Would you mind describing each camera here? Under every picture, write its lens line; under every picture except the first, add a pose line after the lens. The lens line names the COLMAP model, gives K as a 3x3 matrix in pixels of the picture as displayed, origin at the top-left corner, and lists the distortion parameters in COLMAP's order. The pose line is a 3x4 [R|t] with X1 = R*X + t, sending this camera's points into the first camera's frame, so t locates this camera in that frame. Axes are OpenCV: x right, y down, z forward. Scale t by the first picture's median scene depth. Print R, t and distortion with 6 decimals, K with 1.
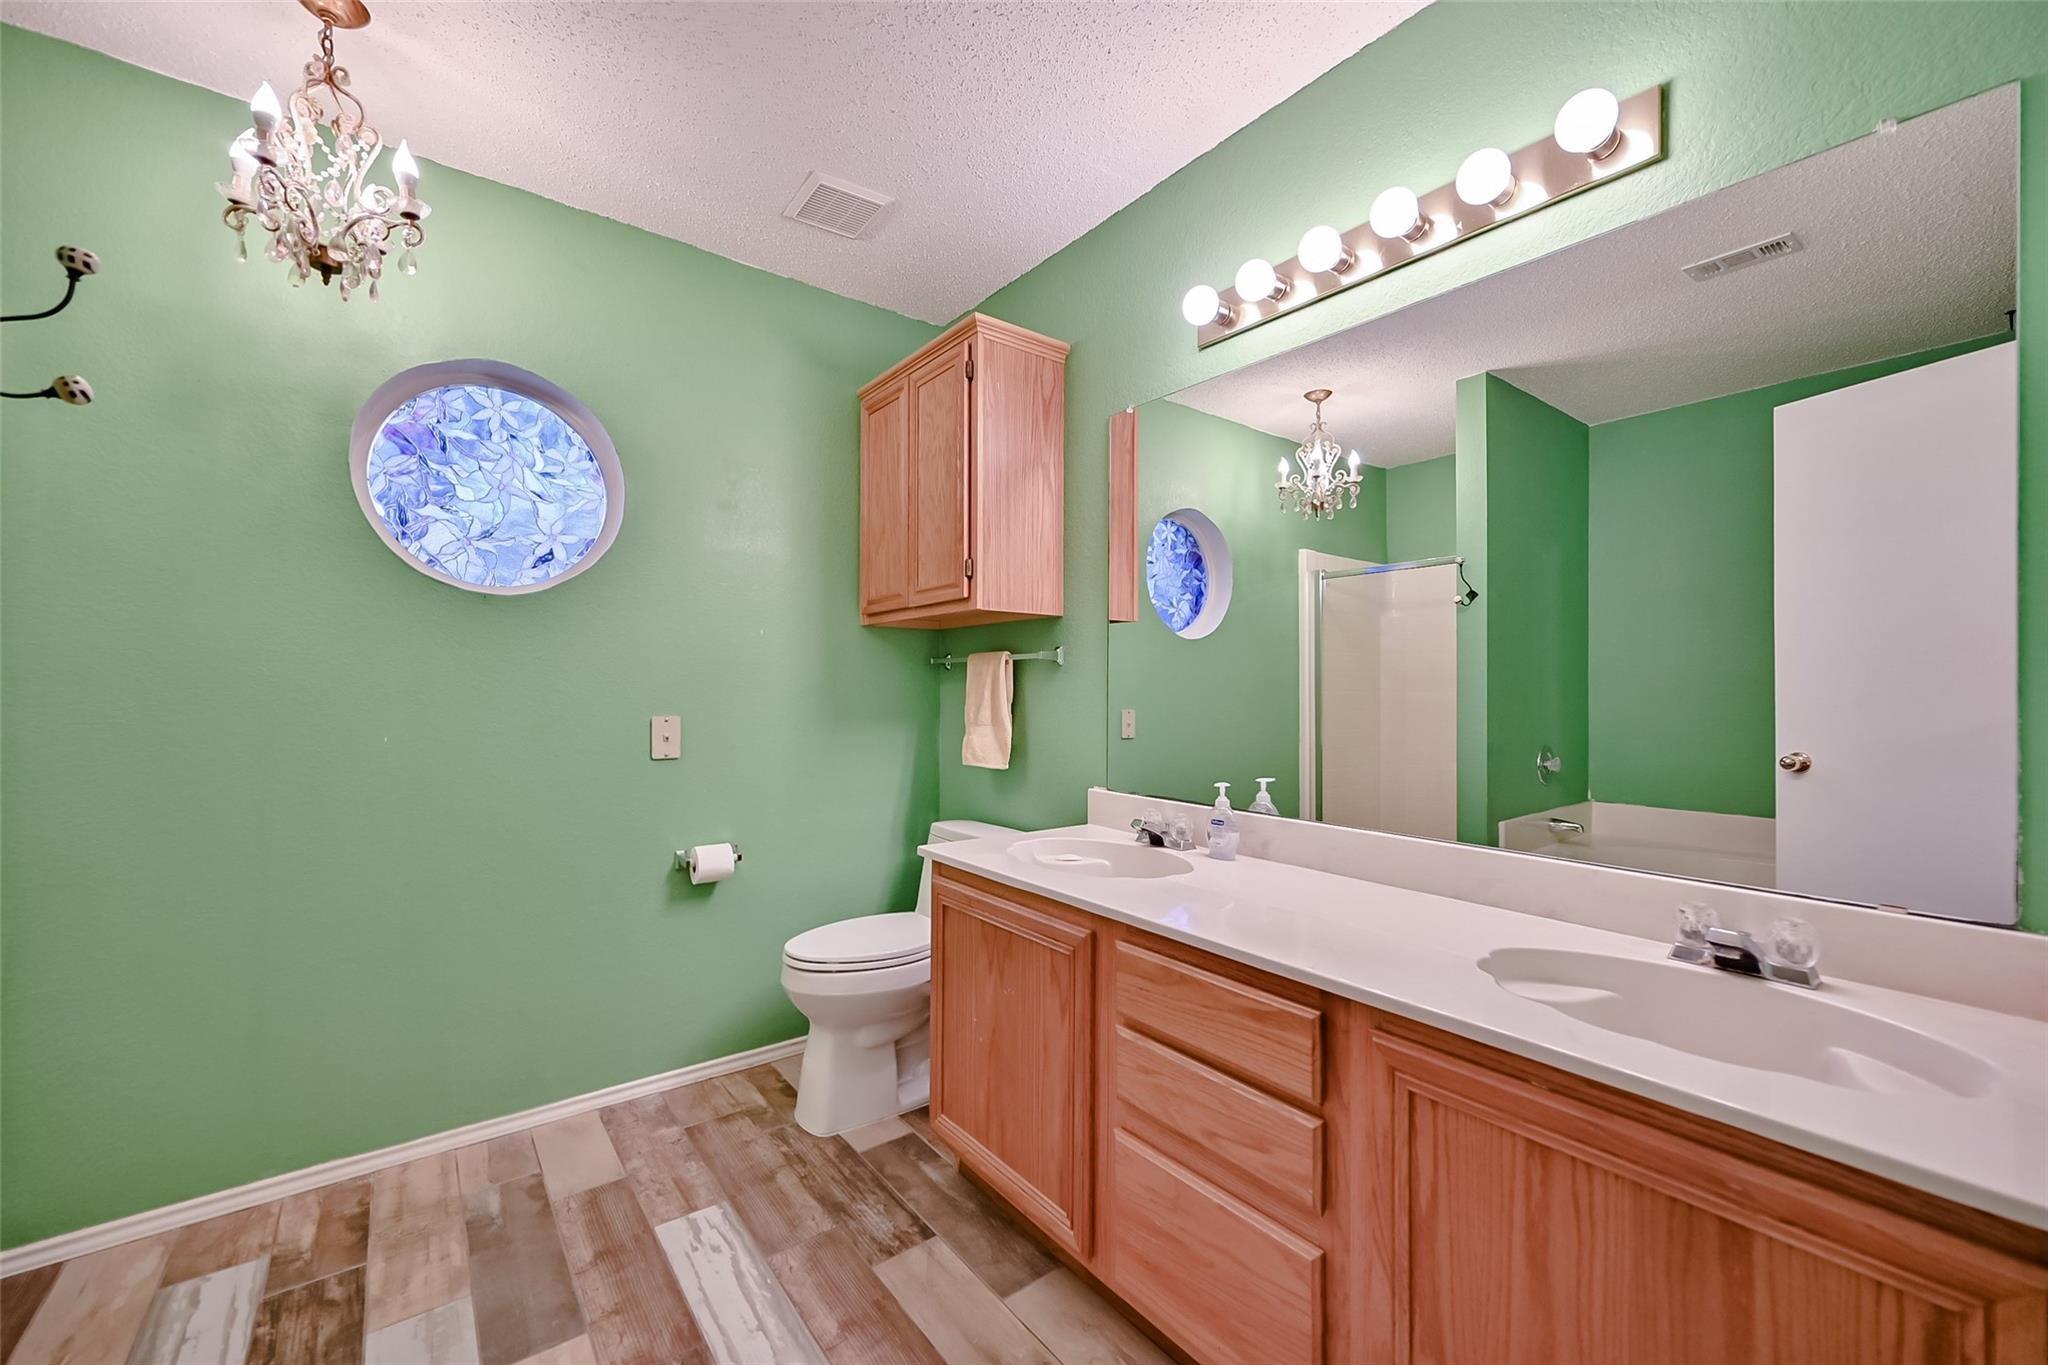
lens RADIAL K [[834.8, 0, 1062.2], [0, 834.8, 691.5], [0, 0, 1]] dist [-0.000478, 0.000053]
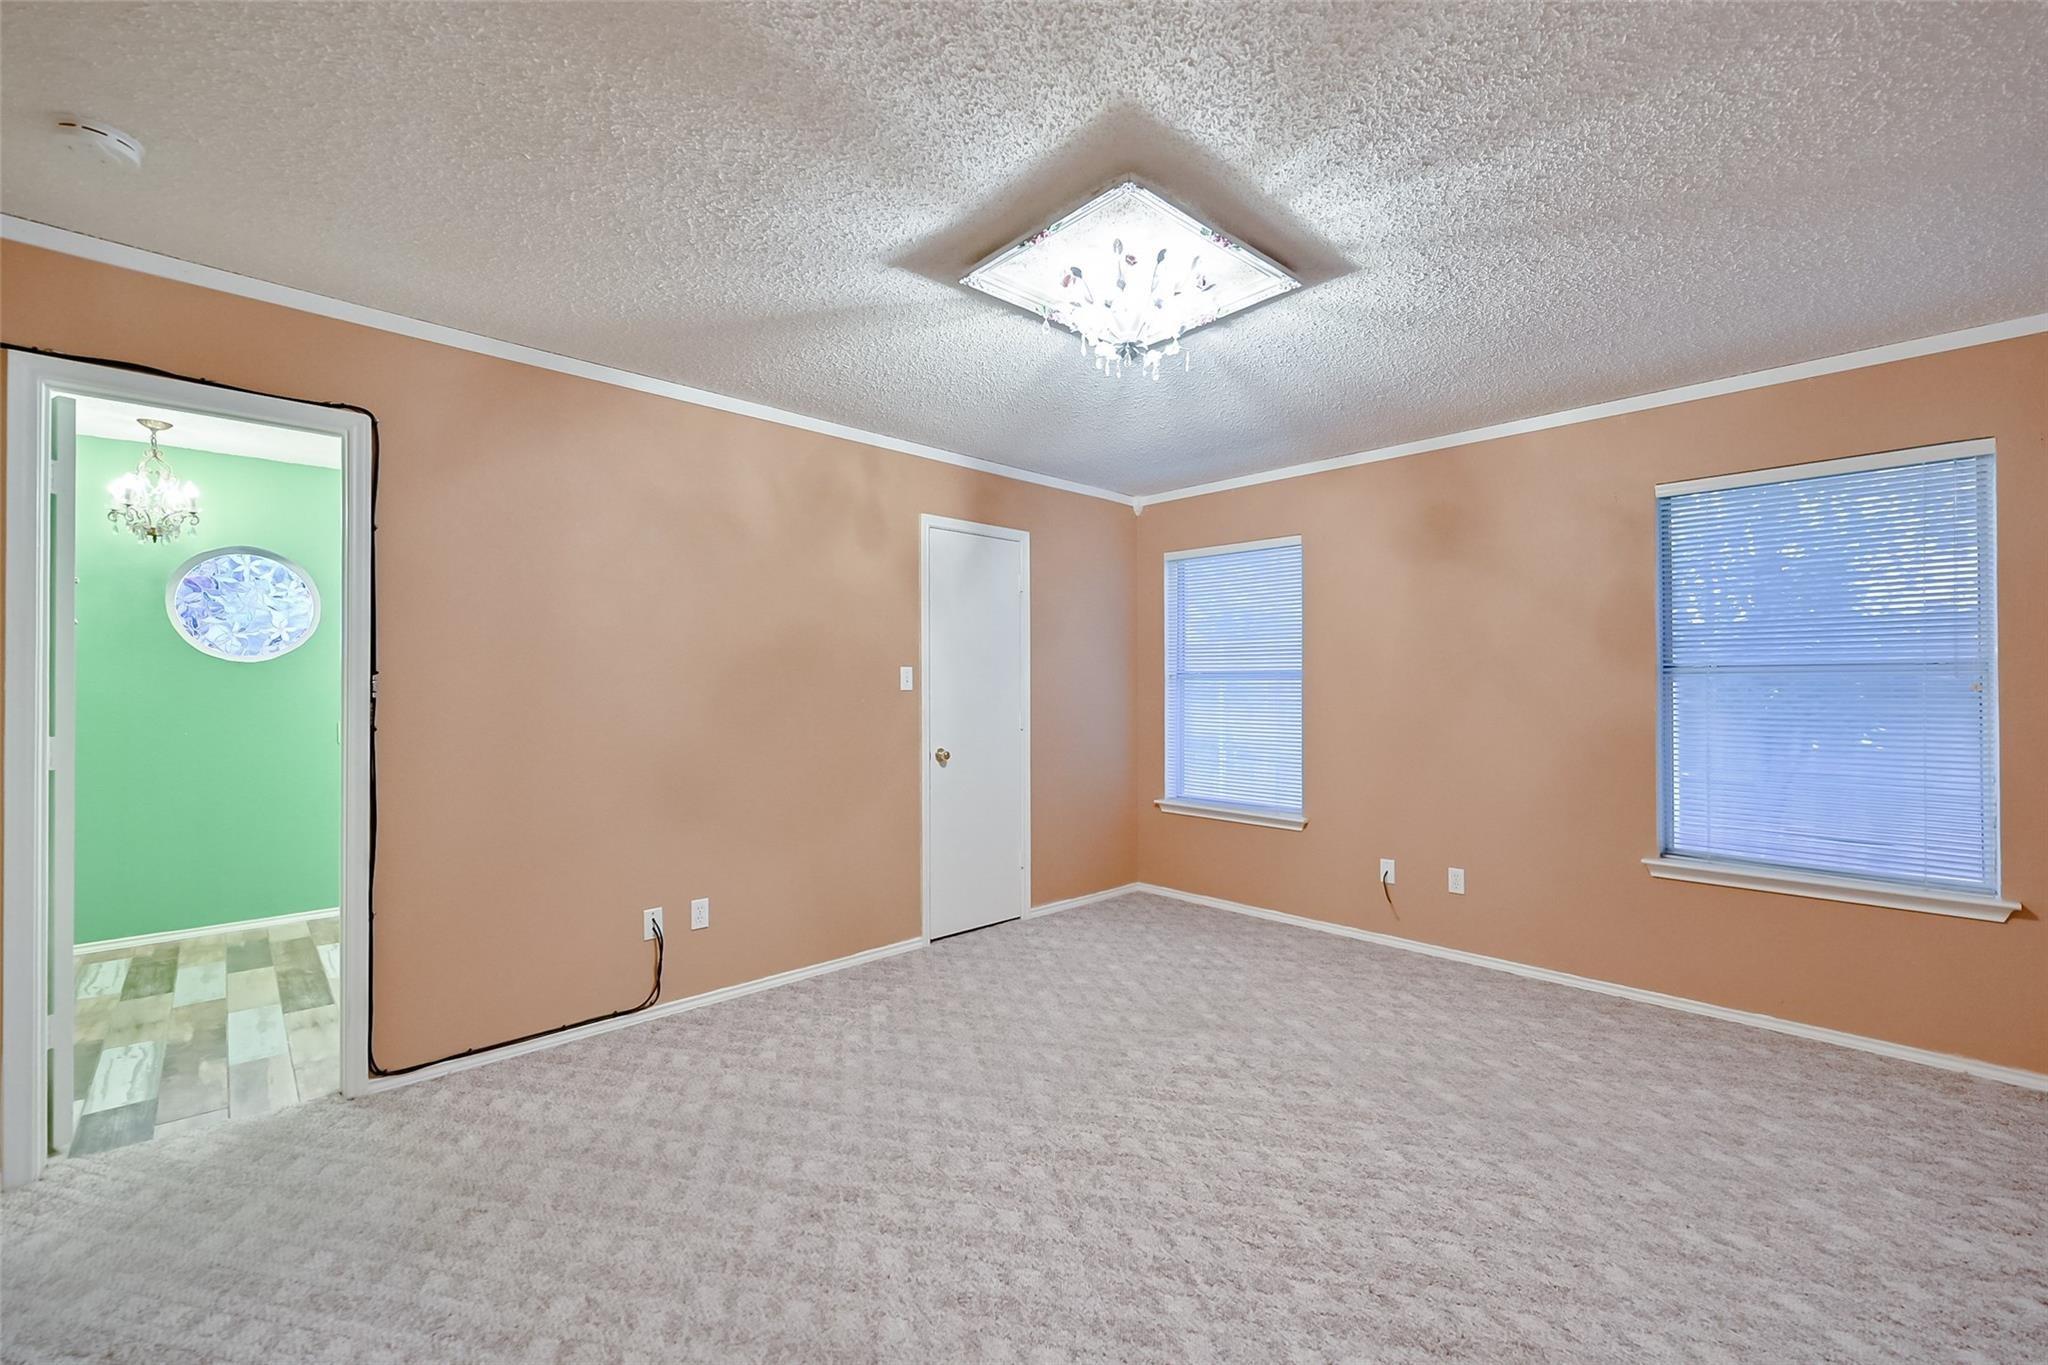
lens RADIAL K [[848.2, 0, 1024.0], [0, 848.2, 682.5], [0, 0, 1]] dist [-0.000899, -0.000045]
pose [[0.996022, -0.008901, 0.088657, 0.948382], [0.009071, 0.999958, -0.001516, -0.048287], [-0.088640, 0.002314, 0.996061, -1.126058]]
